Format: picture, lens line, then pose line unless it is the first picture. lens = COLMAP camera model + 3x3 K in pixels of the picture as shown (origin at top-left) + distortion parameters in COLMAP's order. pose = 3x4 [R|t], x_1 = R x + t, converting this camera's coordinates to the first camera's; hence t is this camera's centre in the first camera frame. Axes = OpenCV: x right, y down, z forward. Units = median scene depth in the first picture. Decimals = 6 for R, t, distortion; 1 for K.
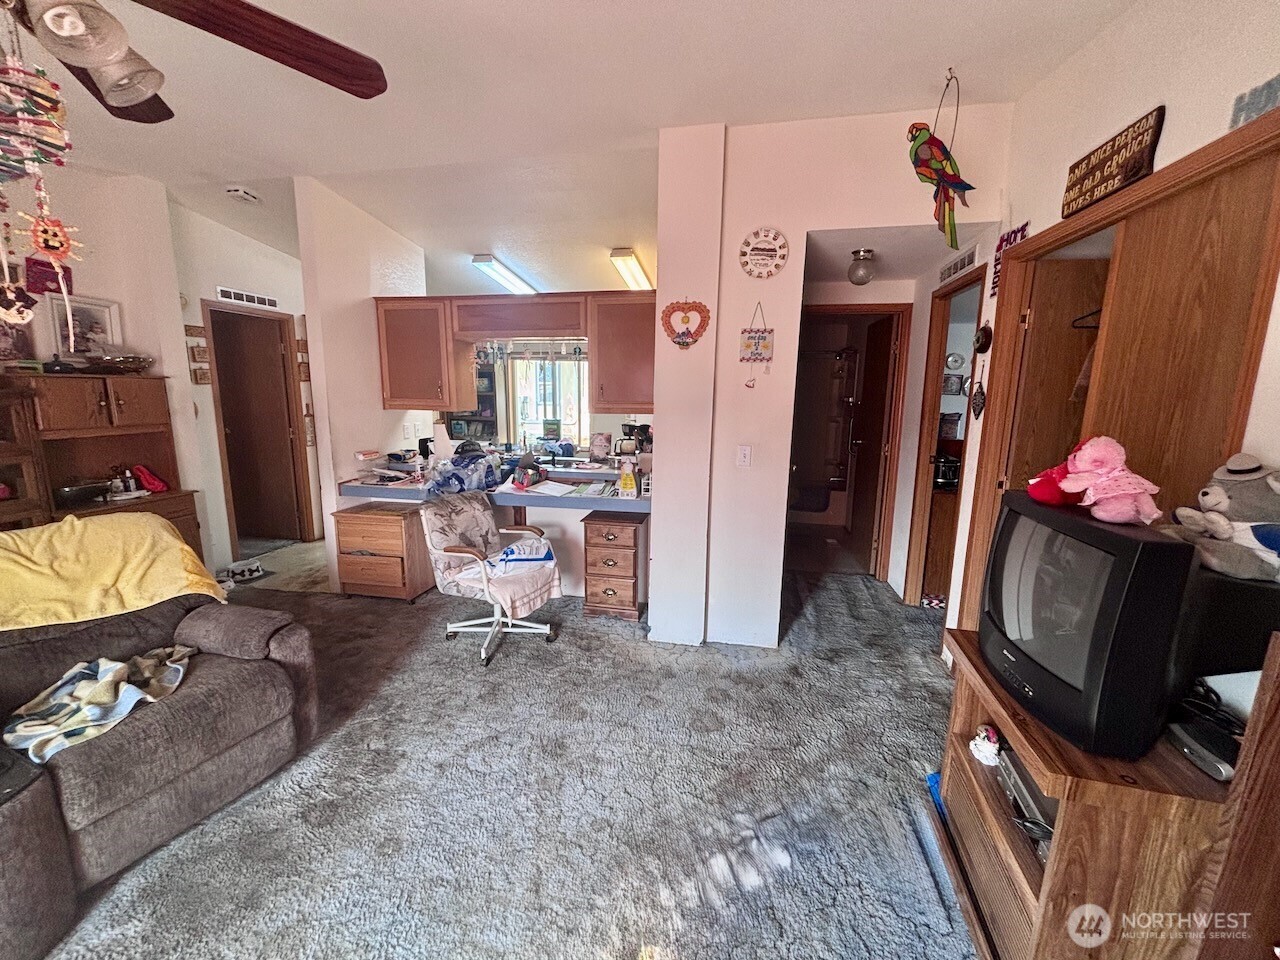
lens RADIAL K [[519.4, 0, 643.5], [0, 519.4, 477.9], [0, 0, 1]] dist [-0.012964, 0.003177]
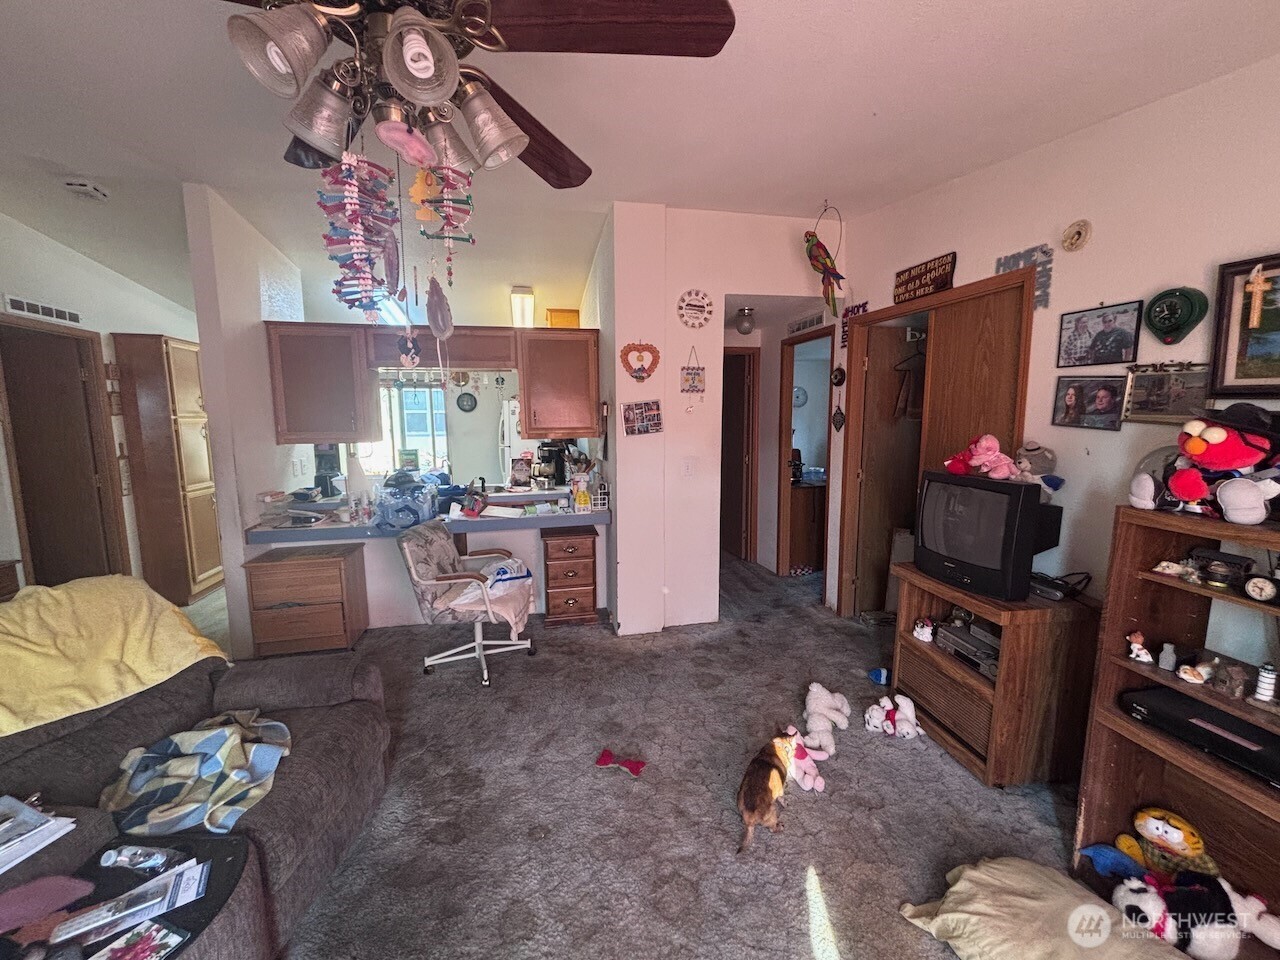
lens RADIAL K [[519.4, 0, 642.4], [0, 519.4, 477.8], [0, 0, 1]] dist [-0.012964, 0.003177]
pose [[0.913352, -0.068056, 0.401442, -0.421083], [0.087256, 0.995743, -0.029716, 0.008588], [-0.397711, 0.062170, 0.915402, -0.090219]]
